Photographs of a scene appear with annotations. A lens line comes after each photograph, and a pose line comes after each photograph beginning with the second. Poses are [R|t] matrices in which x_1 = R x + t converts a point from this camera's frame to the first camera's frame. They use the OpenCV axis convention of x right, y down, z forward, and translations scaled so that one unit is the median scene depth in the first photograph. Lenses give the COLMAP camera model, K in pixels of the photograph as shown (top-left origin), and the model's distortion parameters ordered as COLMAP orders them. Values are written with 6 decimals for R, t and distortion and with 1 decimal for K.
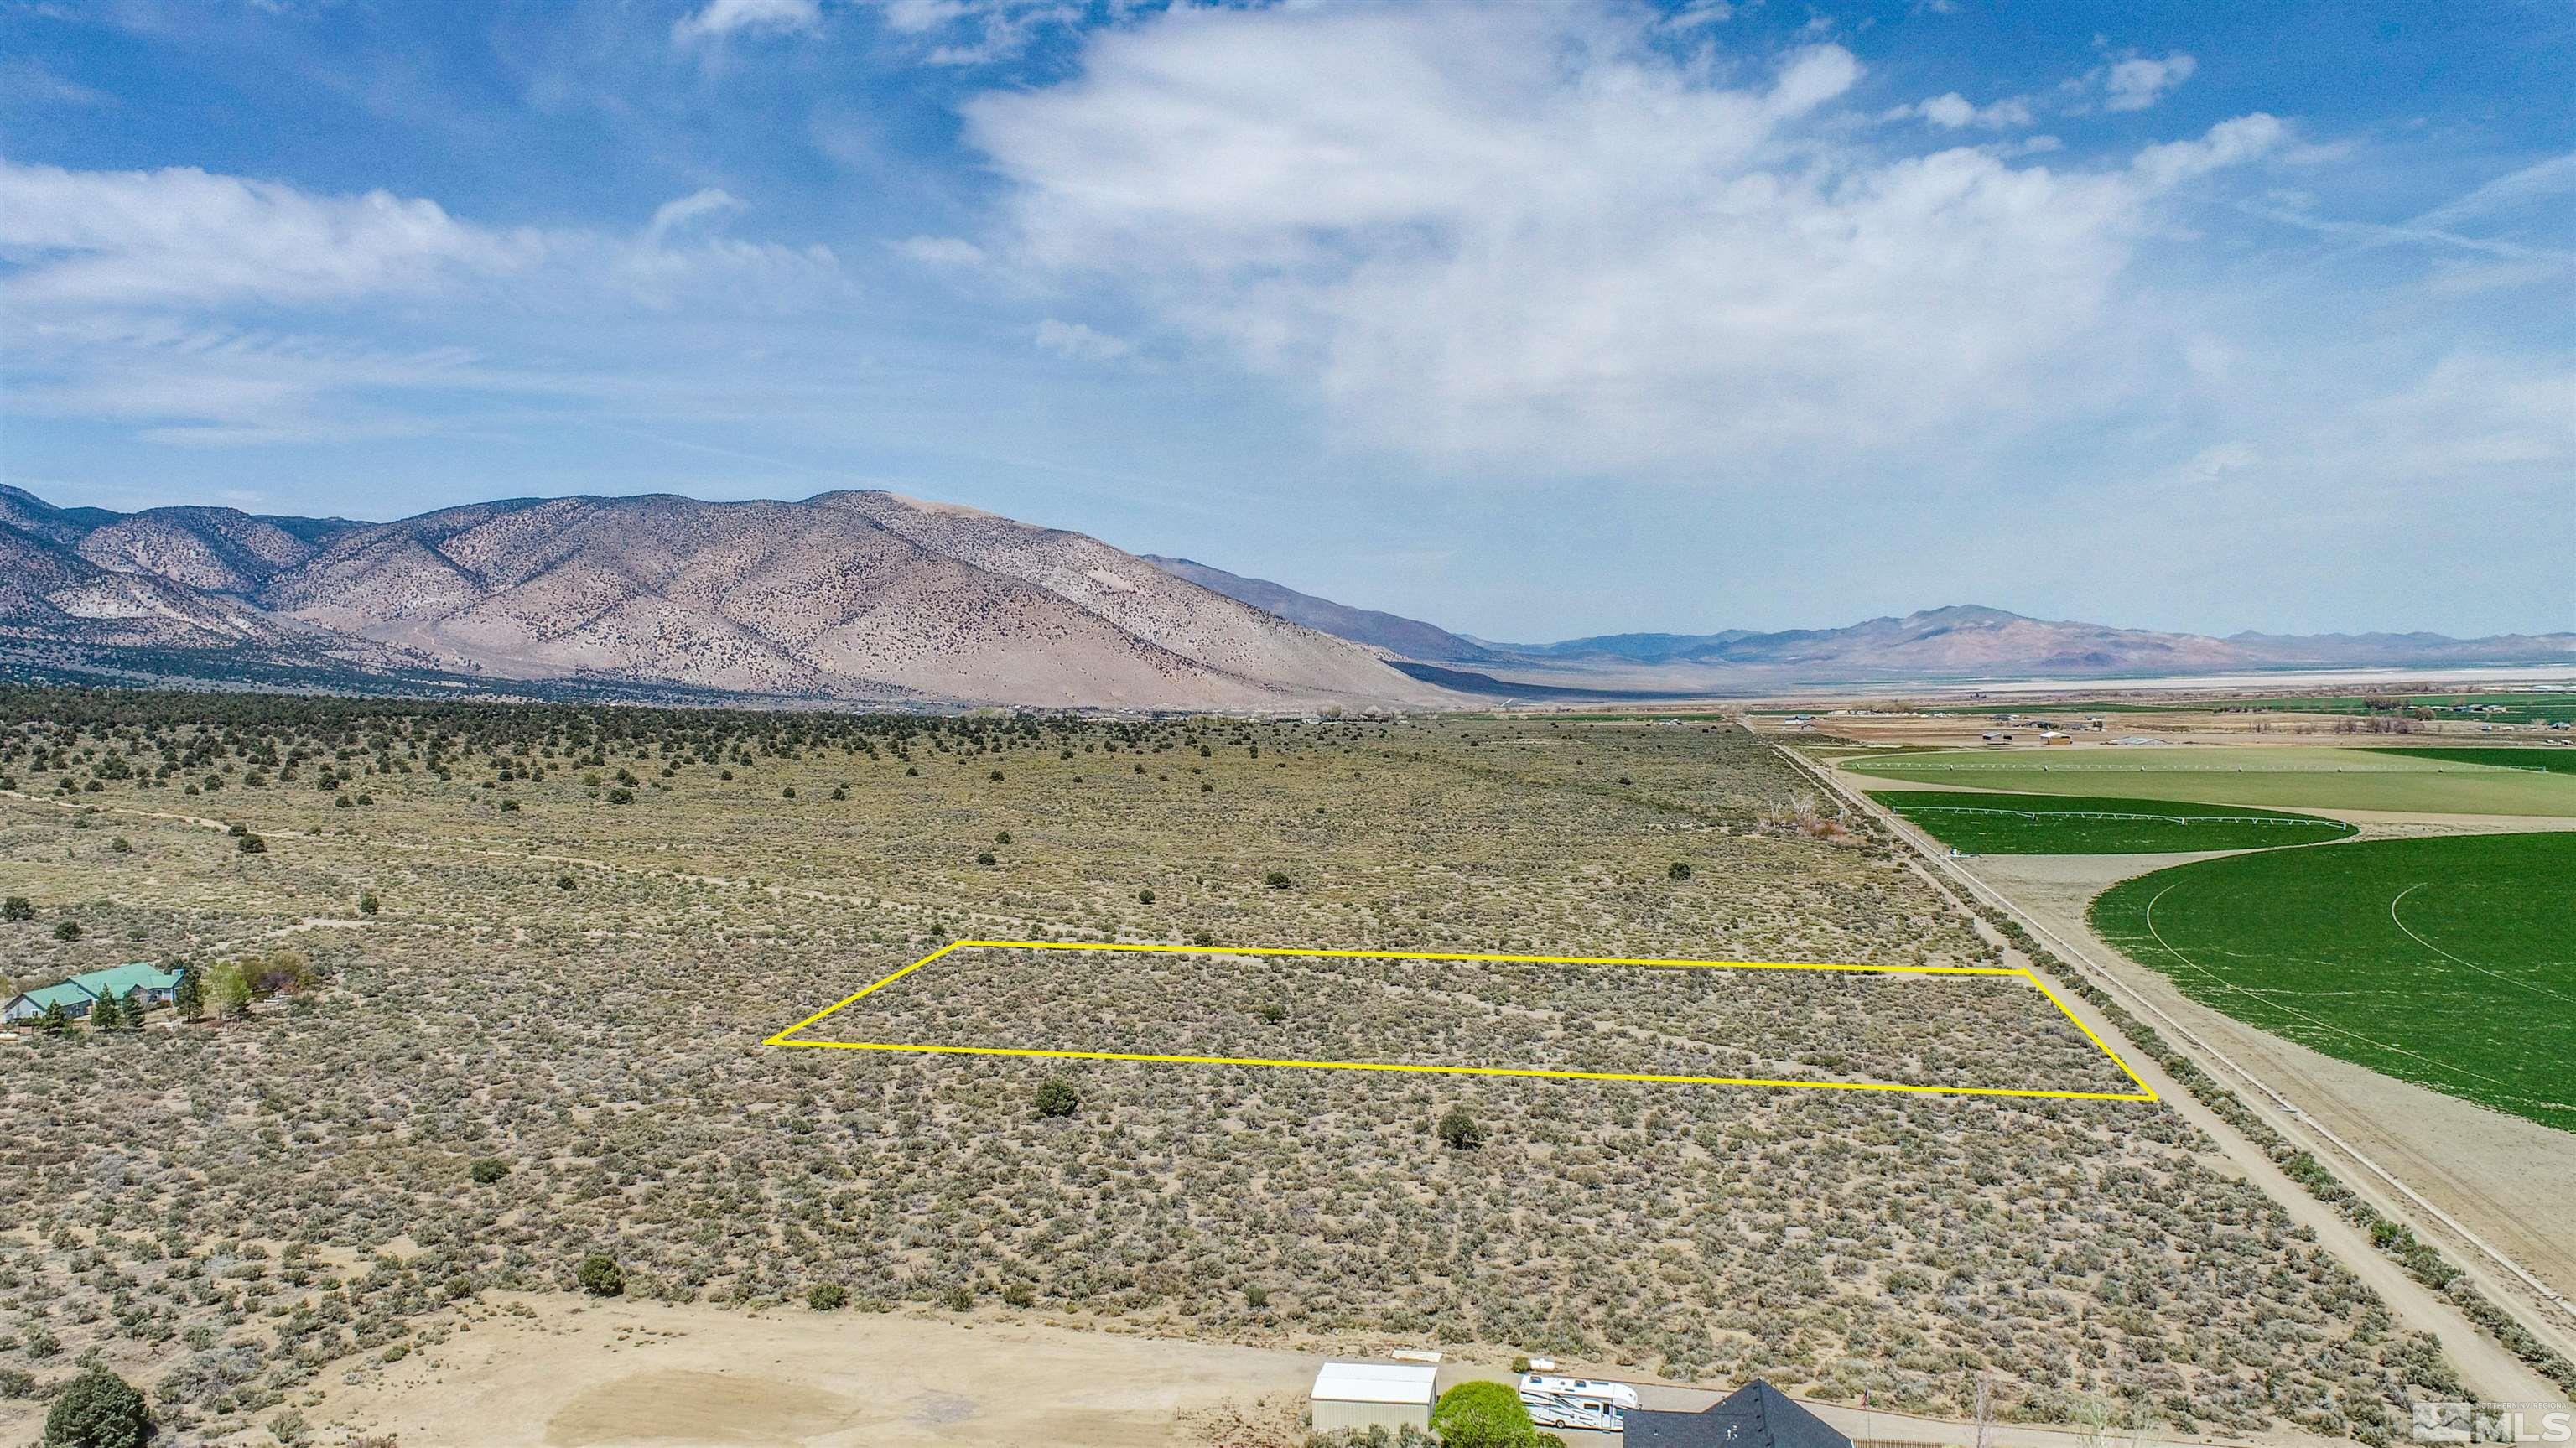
lens RADIAL K [[1927.1, 0, 1295.5], [0, 1927.1, 726.2], [0, 0, 1]] dist [-0.010255, 0.004123]
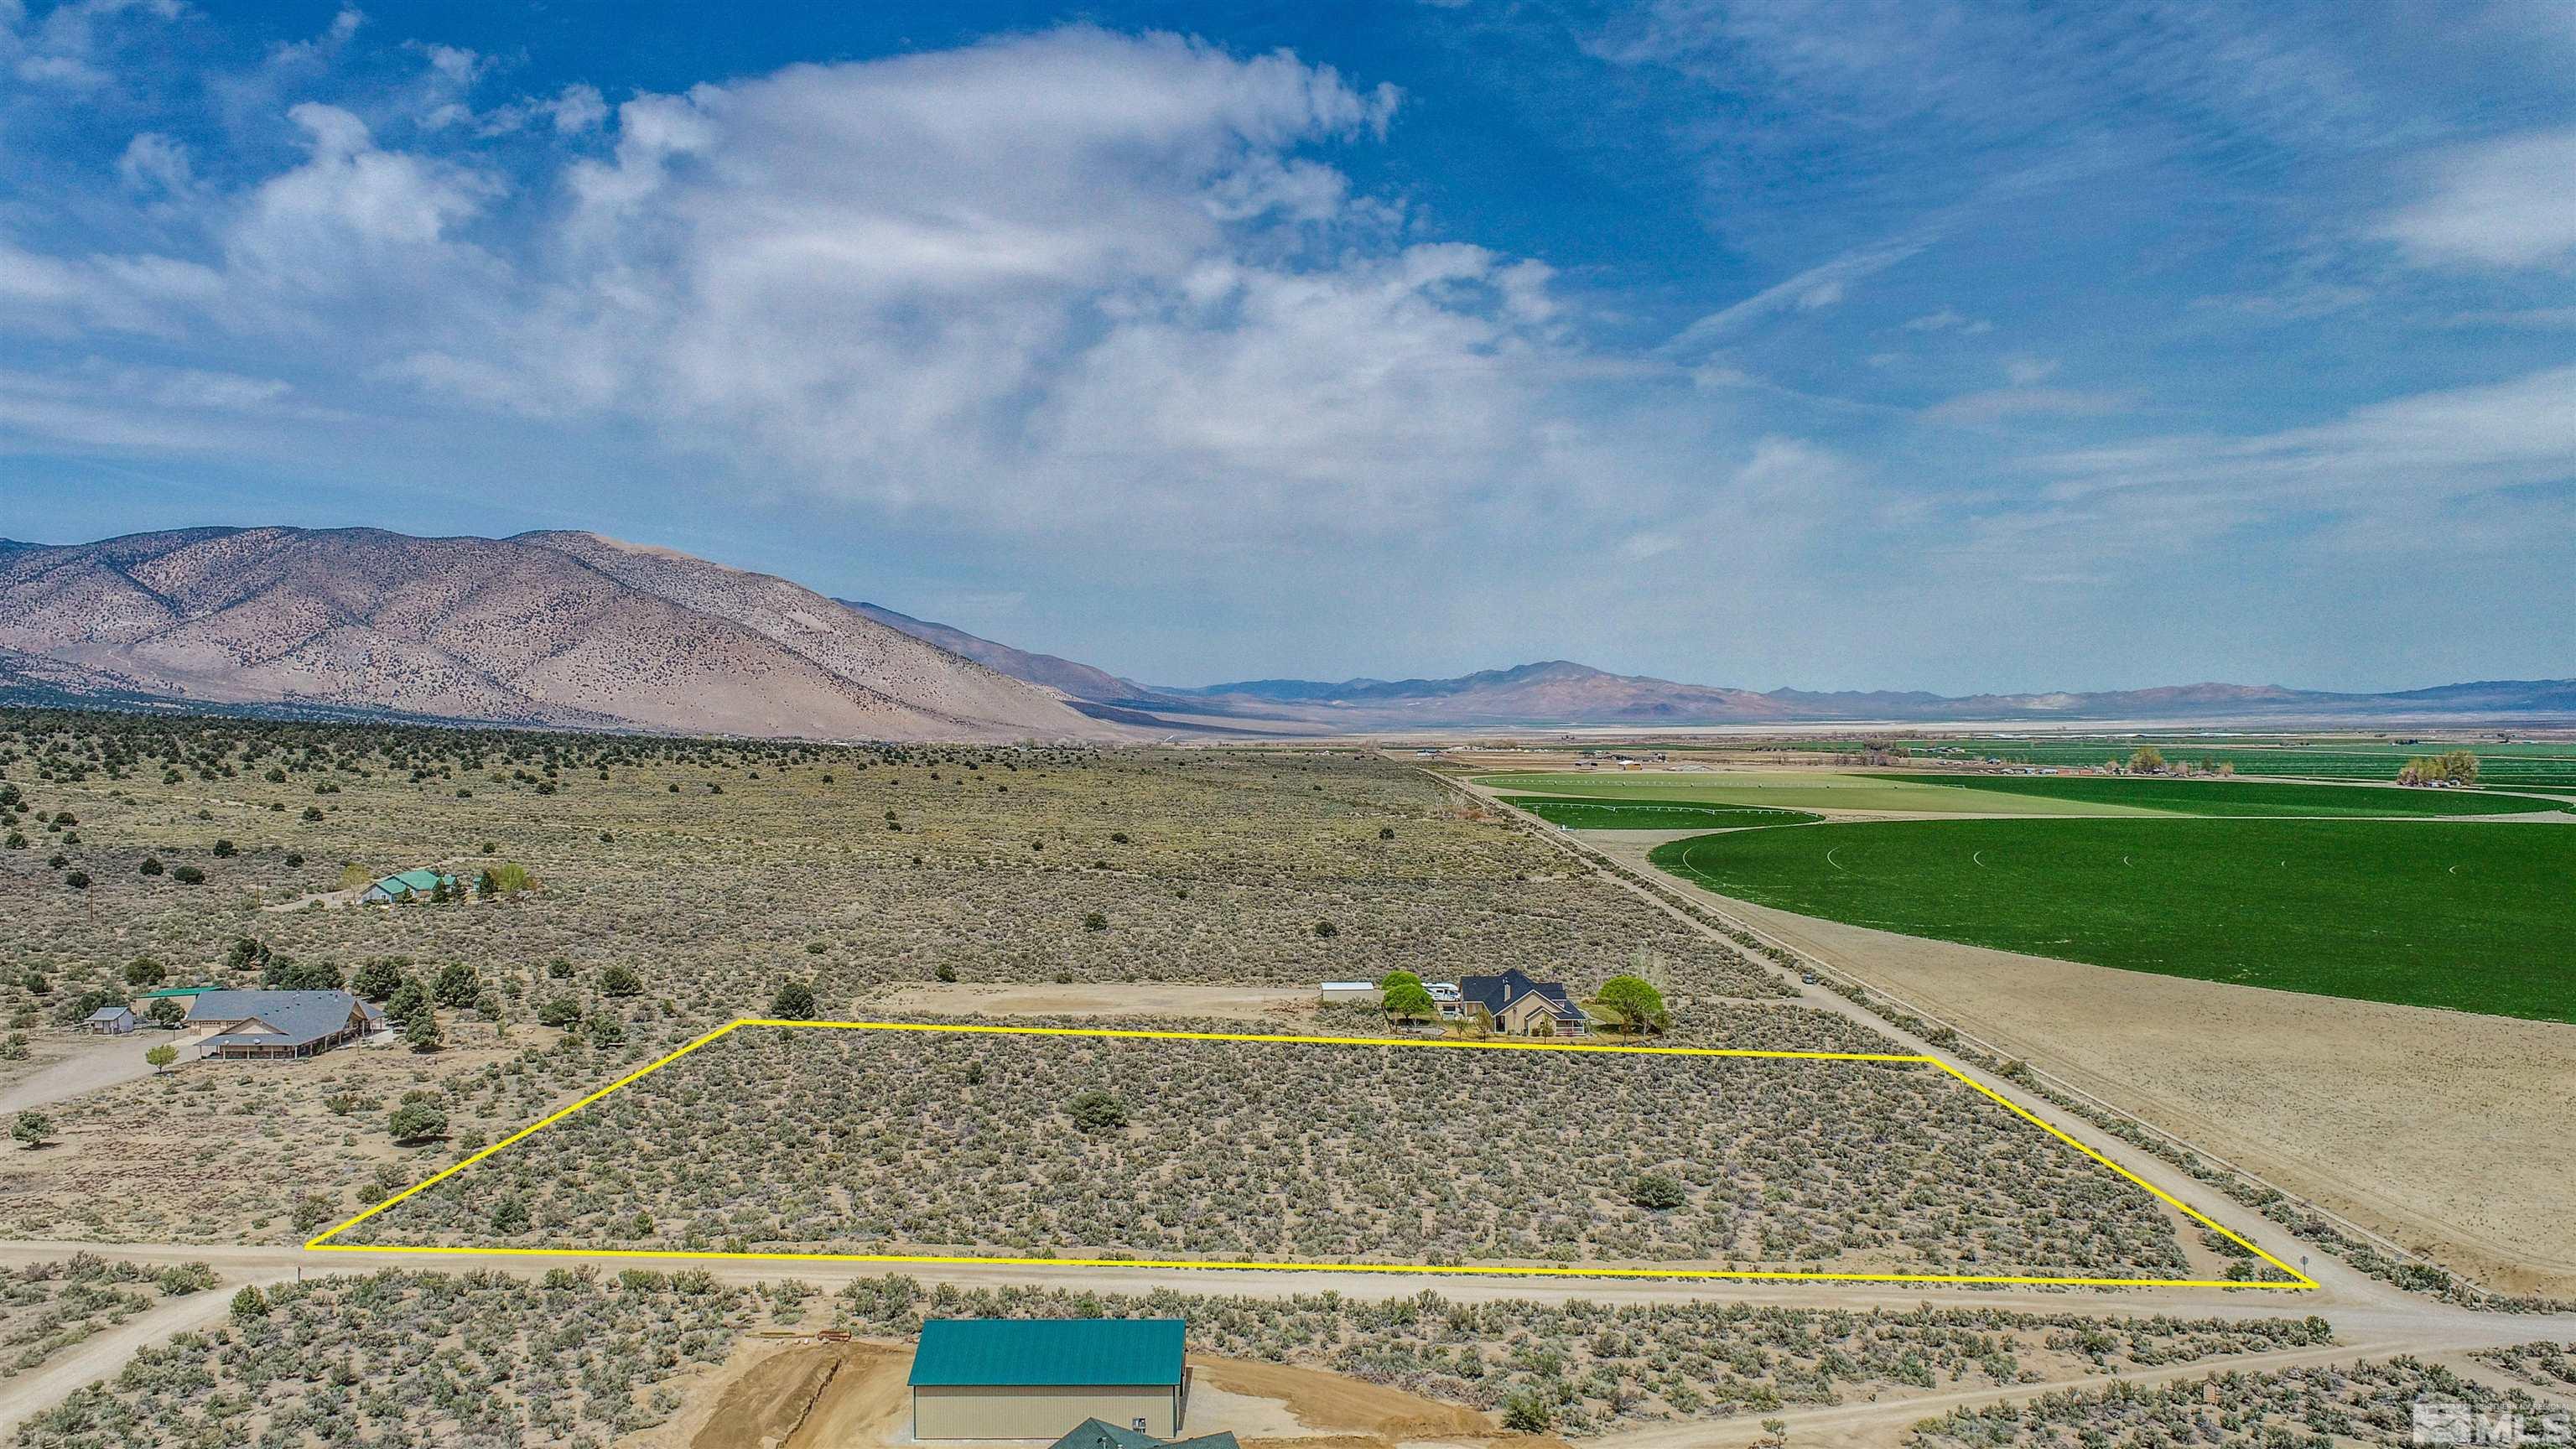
lens RADIAL K [[1927.2, 0, 1282.1], [0, 1927.2, 738.2], [0, 0, 1]] dist [-0.010255, 0.004123]
pose [[0.980518, 0.013418, 0.195971, -0.047220], [-0.009895, 0.999771, -0.018949, 0.008515], [-0.196181, 0.016641, 0.980427, -0.120355]]
